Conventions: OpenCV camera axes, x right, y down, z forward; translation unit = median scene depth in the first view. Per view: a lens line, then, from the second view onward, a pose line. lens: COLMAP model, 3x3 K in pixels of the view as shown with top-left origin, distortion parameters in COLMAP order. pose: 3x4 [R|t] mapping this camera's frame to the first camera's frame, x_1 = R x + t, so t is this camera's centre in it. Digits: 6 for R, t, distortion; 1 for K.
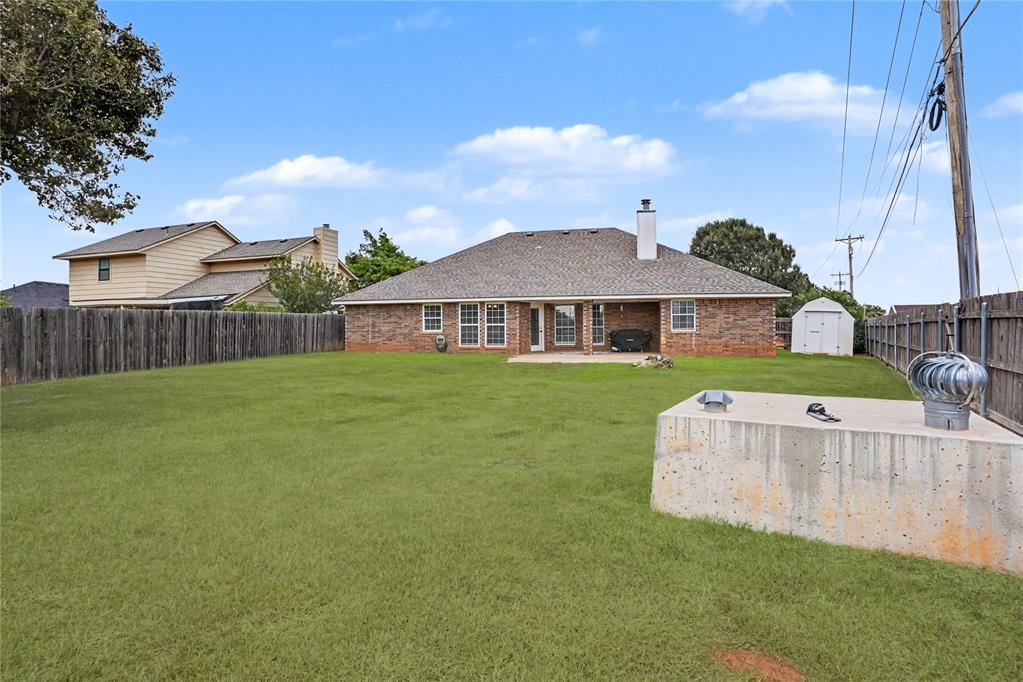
lens RADIAL K [[502.0, 0, 506.2], [0, 502.0, 337.5], [0, 0, 1]] dist [-0.059443, 0.016924]
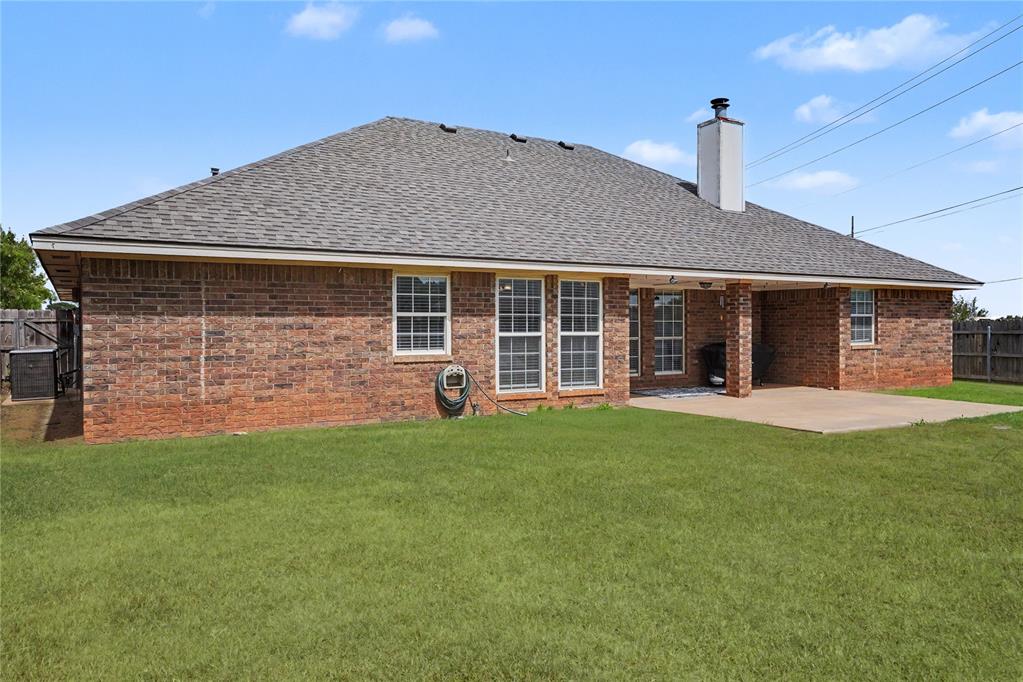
lens RADIAL K [[762.2, 0, 514.0], [0, 762.2, 340.9], [0, 0, 1]] dist [0.026047, 0.002184]
pose [[0.704895, -0.009102, 0.709254, -0.465318], [0.015194, 0.999882, -0.002269, -0.018609], [-0.709149, 0.012376, 0.704950, 0.589234]]
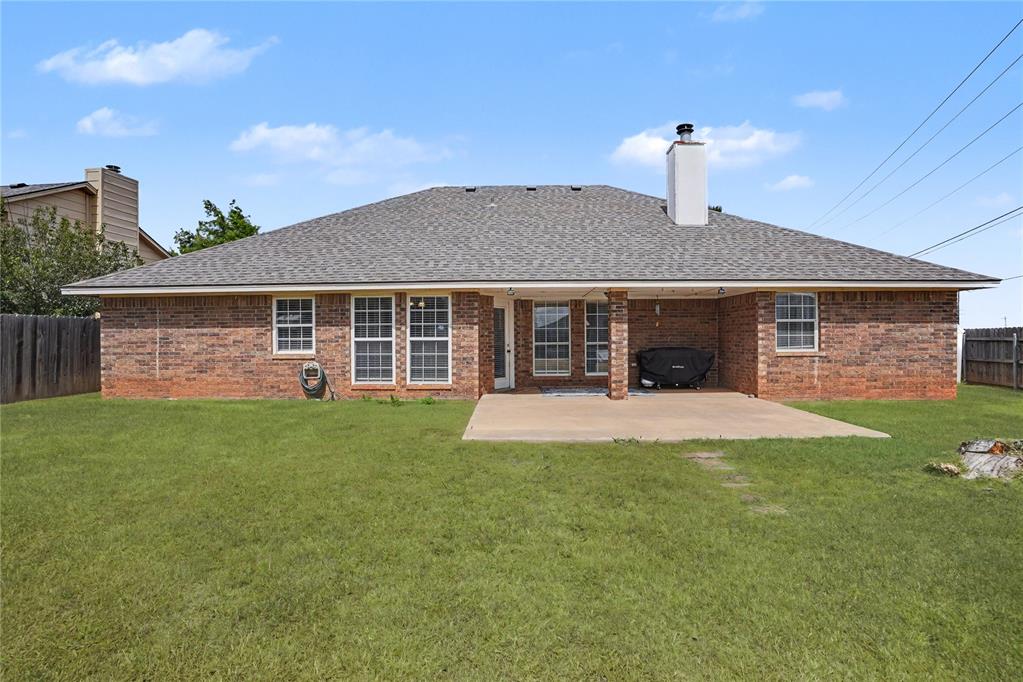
lens RADIAL K [[502.0, 0, 506.0], [0, 502.0, 349.8], [0, 0, 1]] dist [-0.059443, 0.016924]
pose [[0.976389, -0.004866, 0.215966, -0.051384], [0.004873, 0.999988, 0.000499, -0.014426], [-0.215966, 0.000565, 0.976401, 0.488897]]
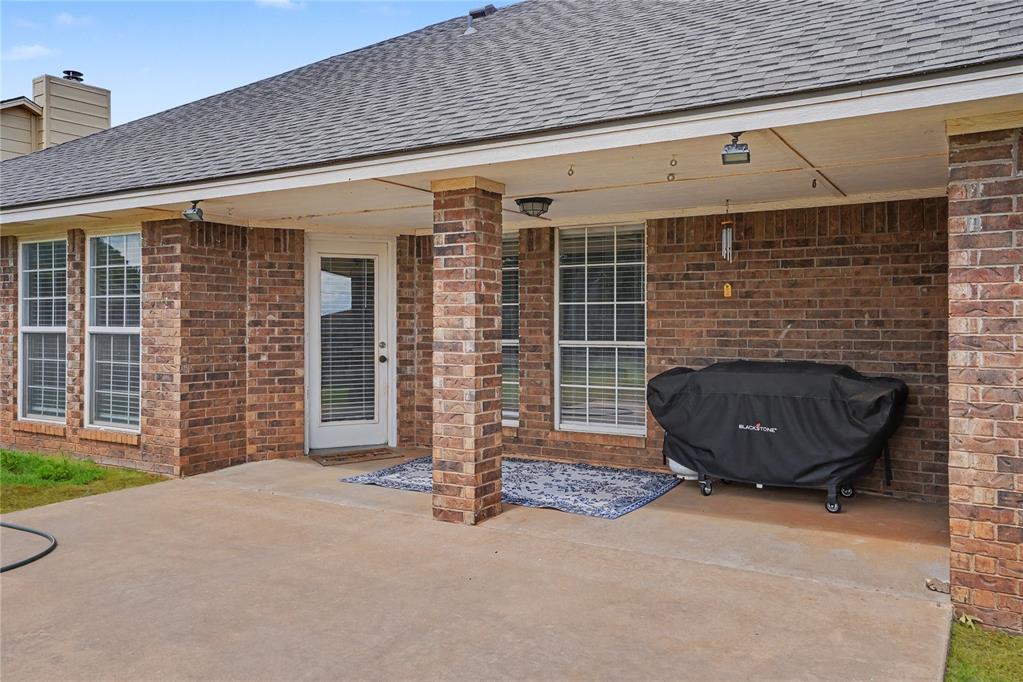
lens RADIAL K [[778.7, 0, 509.0], [0, 778.7, 333.2], [0, 0, 1]] dist [0.025294, 0.012656]
pose [[0.955558, 0.009329, -0.294654, 0.233969], [-0.010932, 0.999933, -0.003794, -0.023760], [0.294599, 0.006846, 0.955596, 0.696133]]
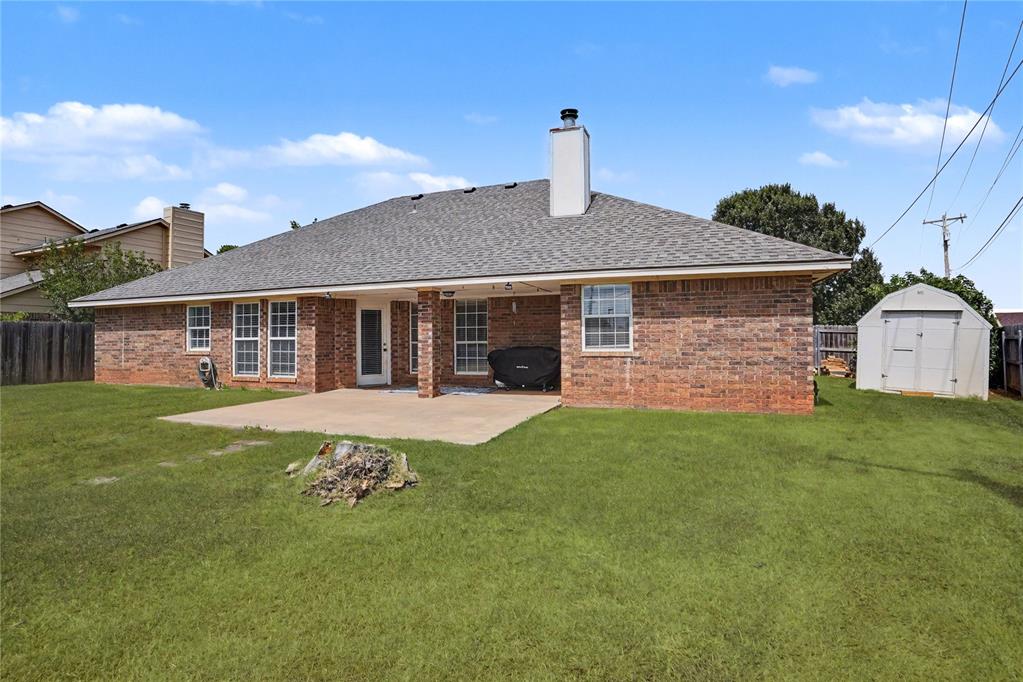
lens RADIAL K [[502.0, 0, 503.4], [0, 502.0, 342.8], [0, 0, 1]] dist [-0.059443, 0.016924]
pose [[0.993799, -0.002095, -0.111168, 0.273405], [0.000684, 0.999919, -0.012734, -0.013093], [0.111185, 0.012579, 0.993720, 0.459387]]
